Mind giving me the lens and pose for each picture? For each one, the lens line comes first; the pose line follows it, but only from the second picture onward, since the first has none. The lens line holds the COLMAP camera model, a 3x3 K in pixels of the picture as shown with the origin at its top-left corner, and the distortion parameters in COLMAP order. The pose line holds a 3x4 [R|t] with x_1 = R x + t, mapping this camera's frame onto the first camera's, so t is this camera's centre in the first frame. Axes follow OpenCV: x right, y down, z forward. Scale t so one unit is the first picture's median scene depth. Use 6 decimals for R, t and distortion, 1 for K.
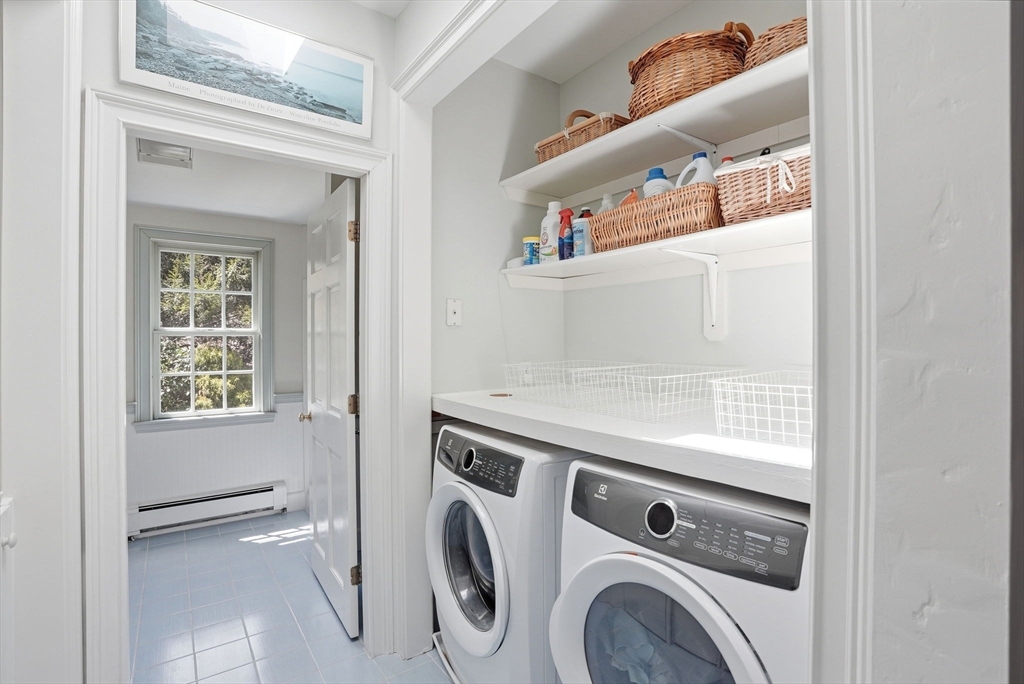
lens RADIAL K [[476.9, 0, 514.1], [0, 476.9, 336.0], [0, 0, 1]] dist [-0.063903, 0.019514]
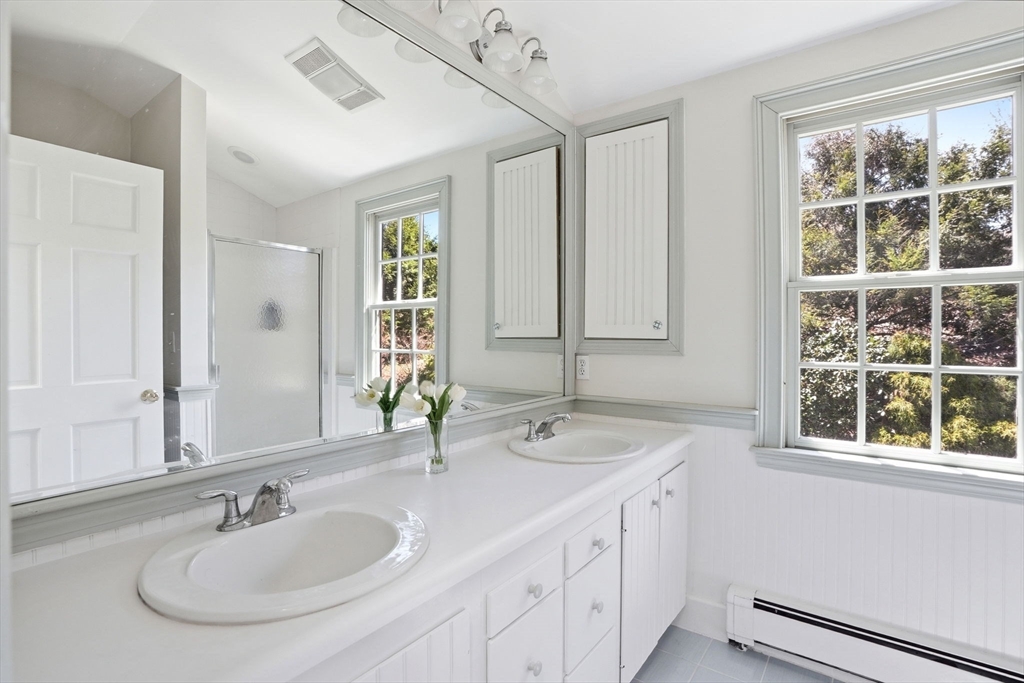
lens RADIAL K [[476.9, 0, 514.1], [0, 476.9, 335.5], [0, 0, 1]] dist [-0.063903, 0.019514]
pose [[0.273009, 0.007344, -0.961983, -0.114972], [0.007908, 0.999920, 0.009878, 0.014380], [0.961979, -0.010304, 0.272929, 0.181832]]
